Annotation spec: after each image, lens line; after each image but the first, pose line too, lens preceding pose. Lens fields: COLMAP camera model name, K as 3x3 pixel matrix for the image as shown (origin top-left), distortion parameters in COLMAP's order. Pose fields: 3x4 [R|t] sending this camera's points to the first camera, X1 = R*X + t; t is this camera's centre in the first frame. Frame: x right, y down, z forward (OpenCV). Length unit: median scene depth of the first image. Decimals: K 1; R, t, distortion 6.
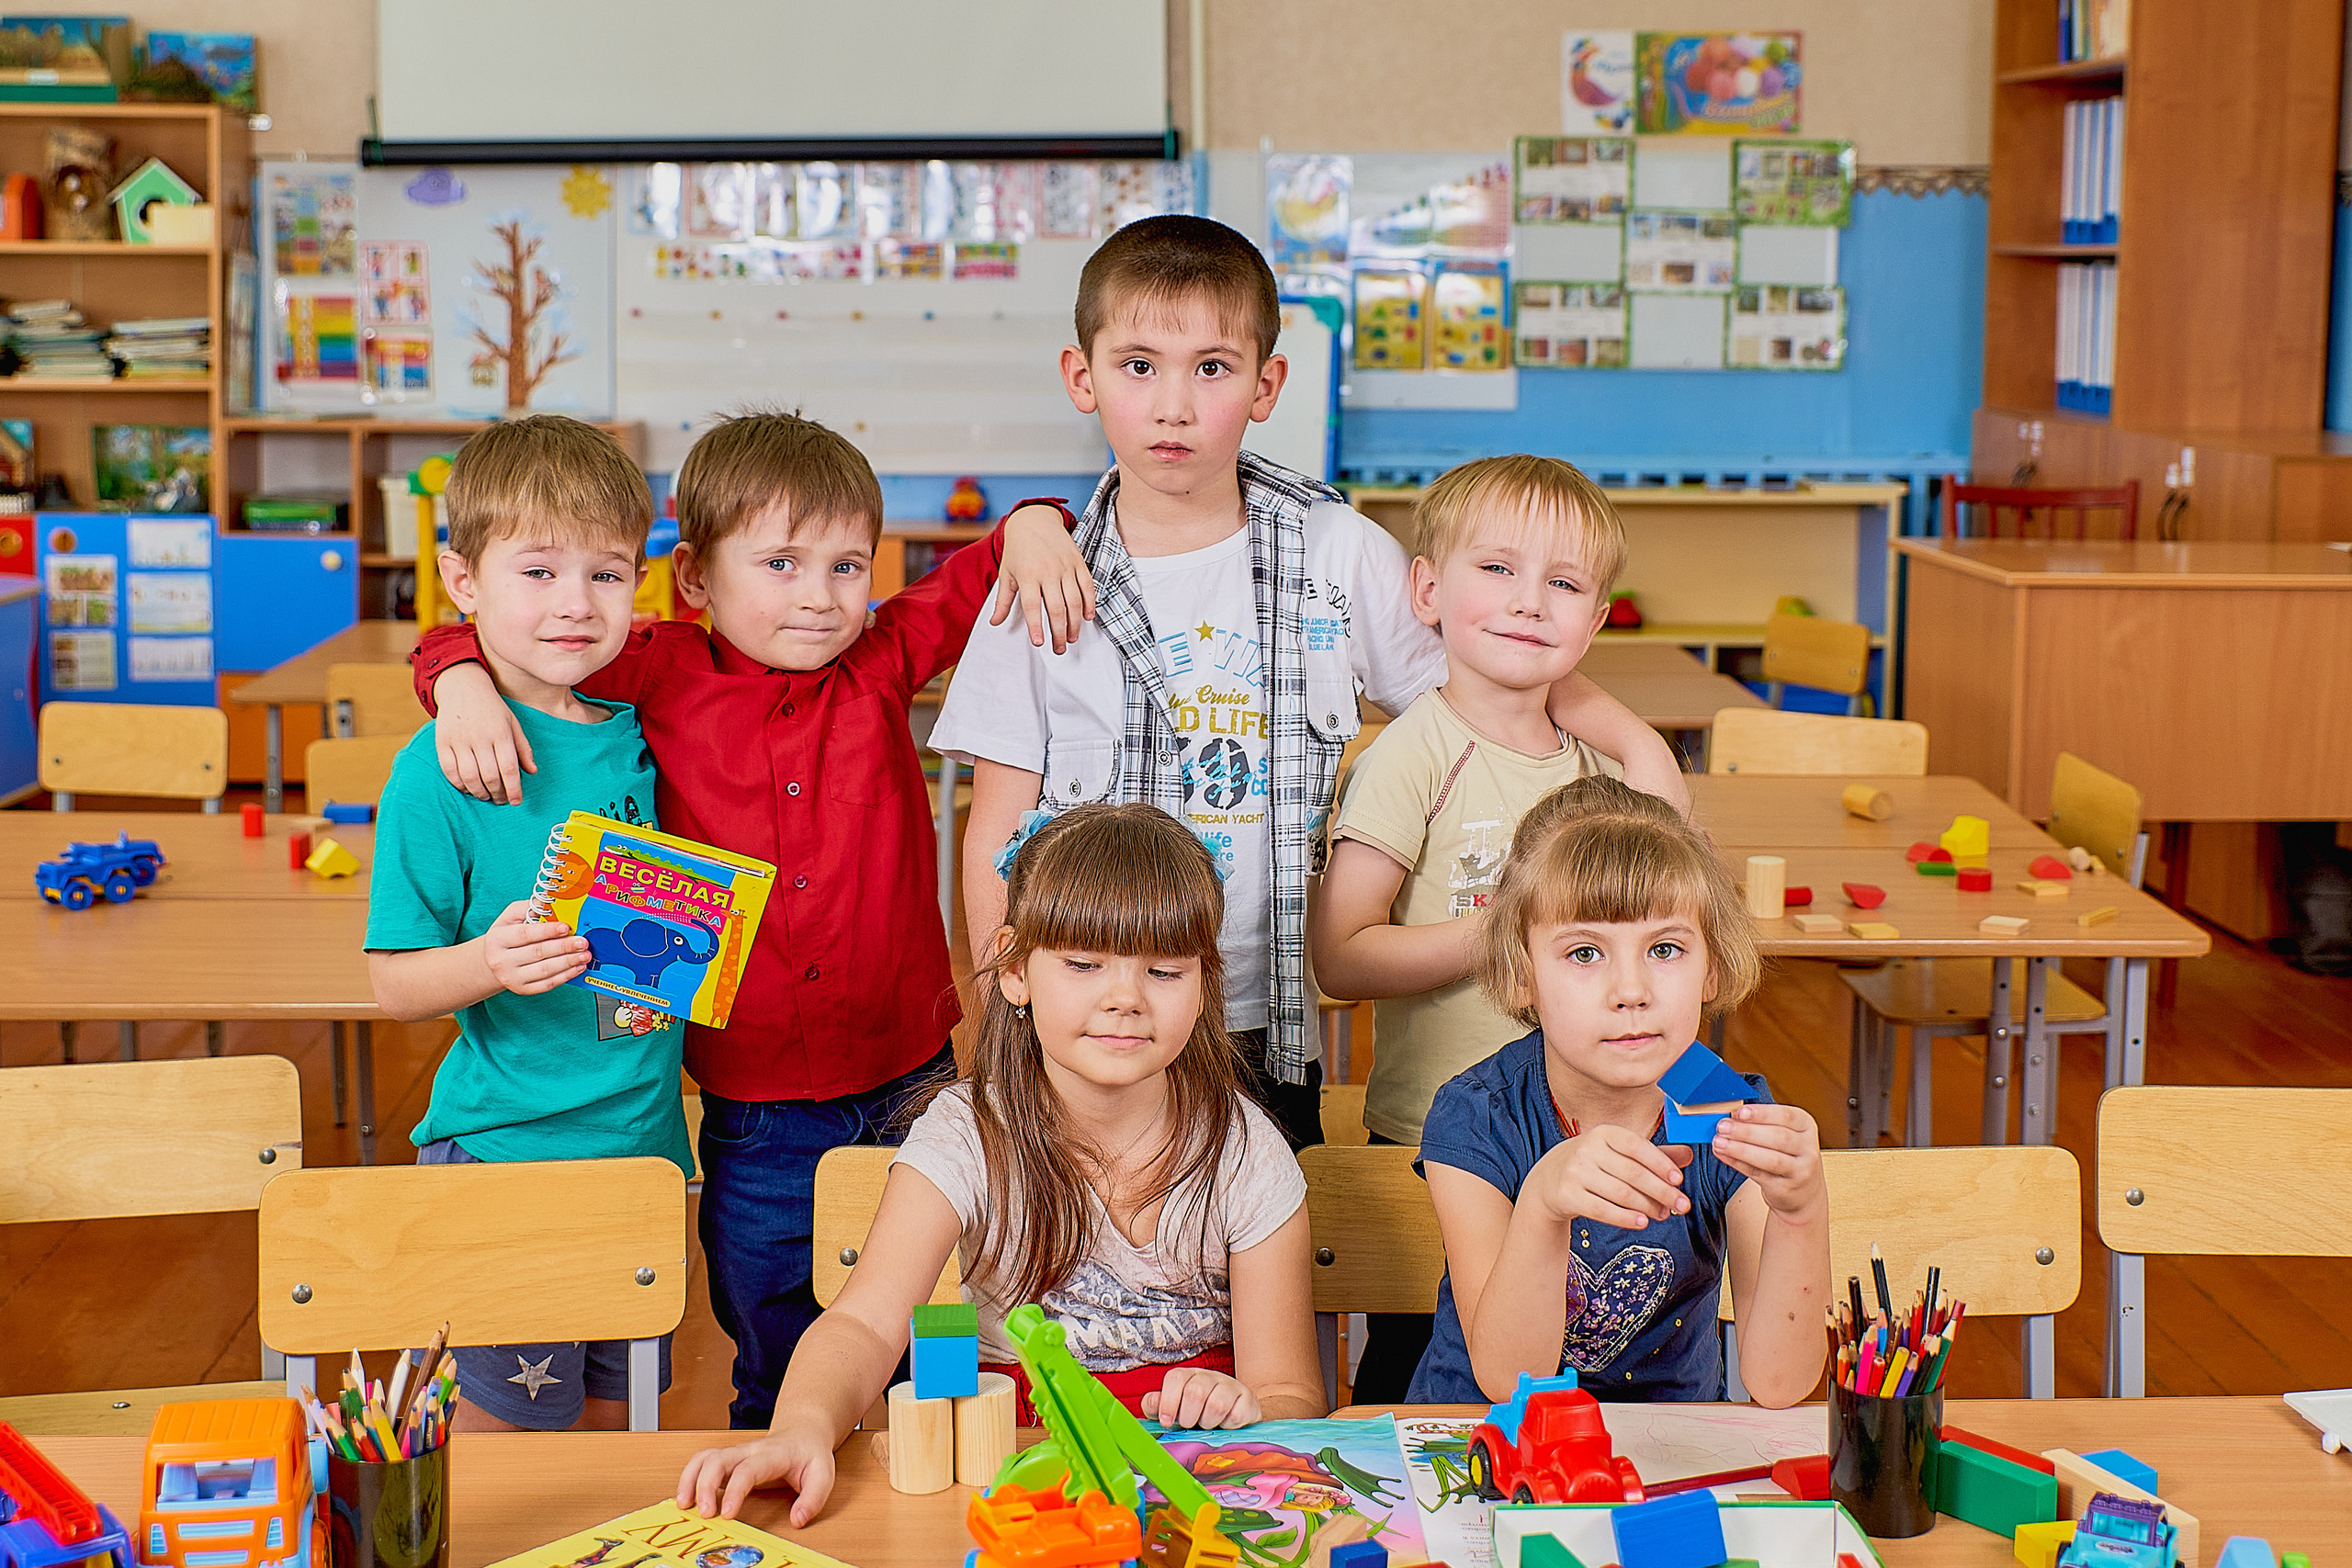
lens RADIAL K [[3053.7, 0, 1181.7], [0, 3053.7, 566.2], [0, 0, 1]] dist [-0.029274, 0.000000]
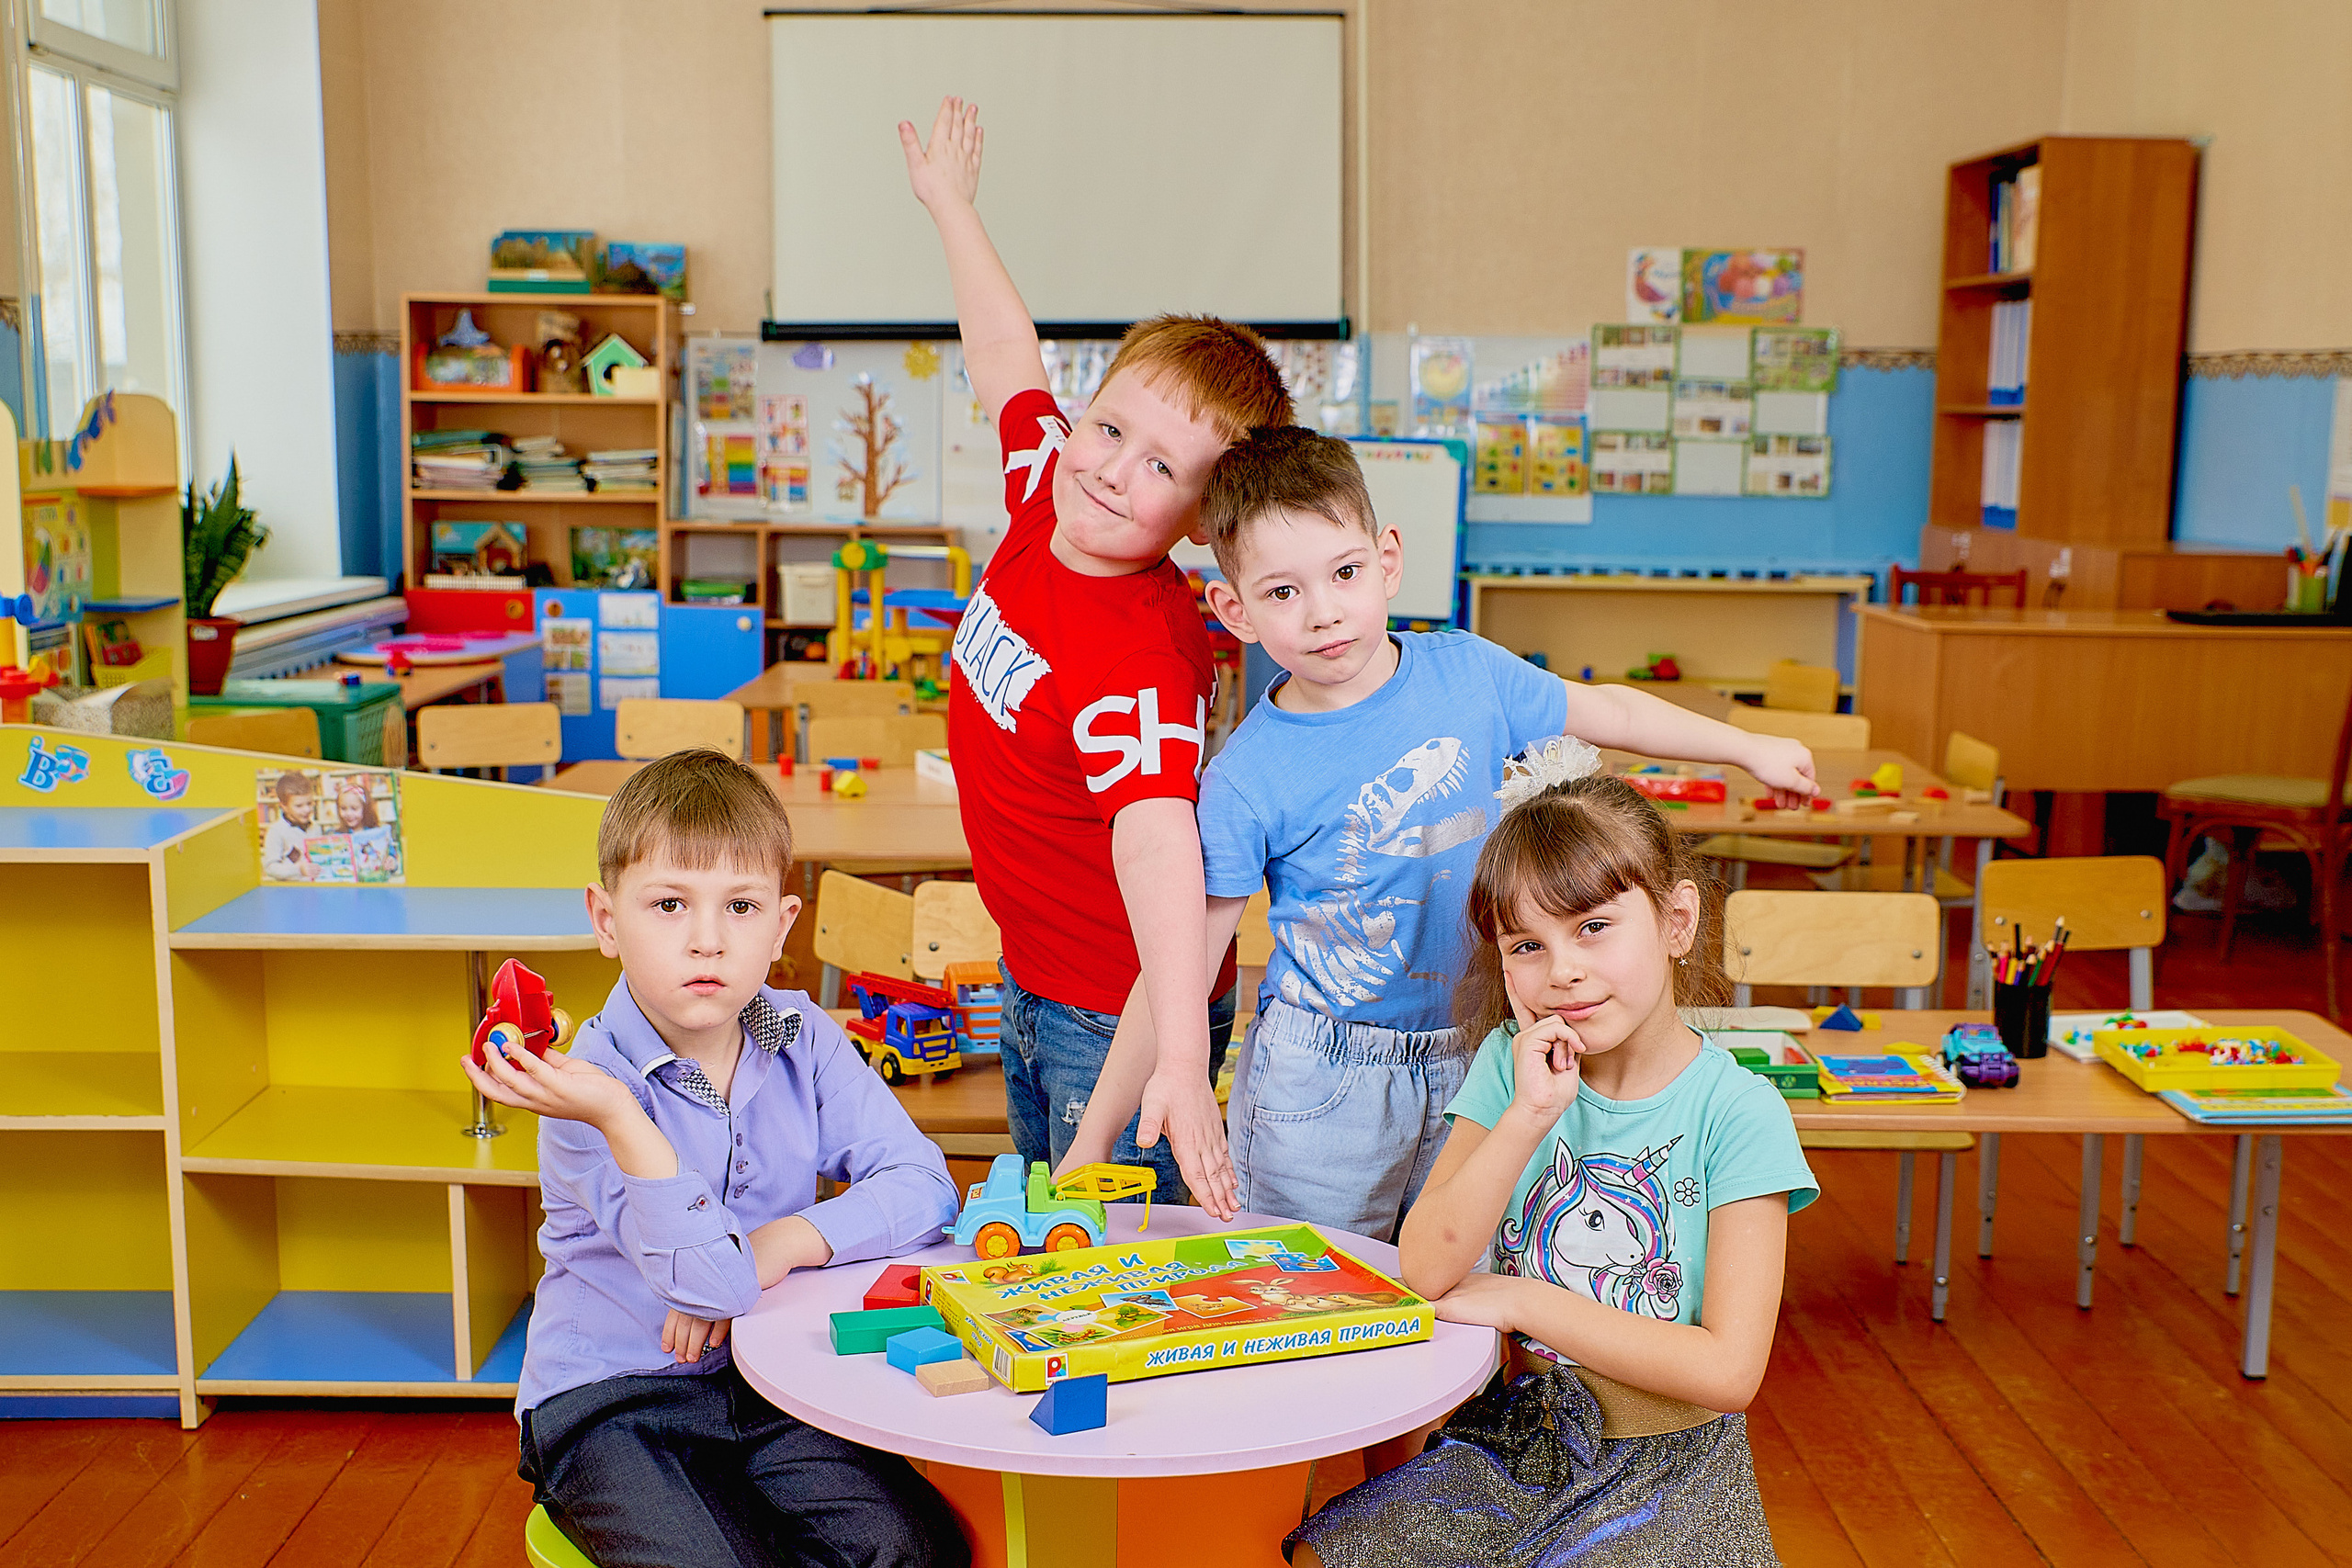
lens RADIAL K [[2538.7, 0, 1241.5], [0, 2538.7, 824.8], [0, 0, 1]] dist [-0.027907, 0.000000]
pose [[0.999776, 0.009750, -0.018763, -0.026264], [-0.008664, 0.998331, 0.057089, 0.021109], [0.019289, -0.056914, 0.998193, -0.161111]]
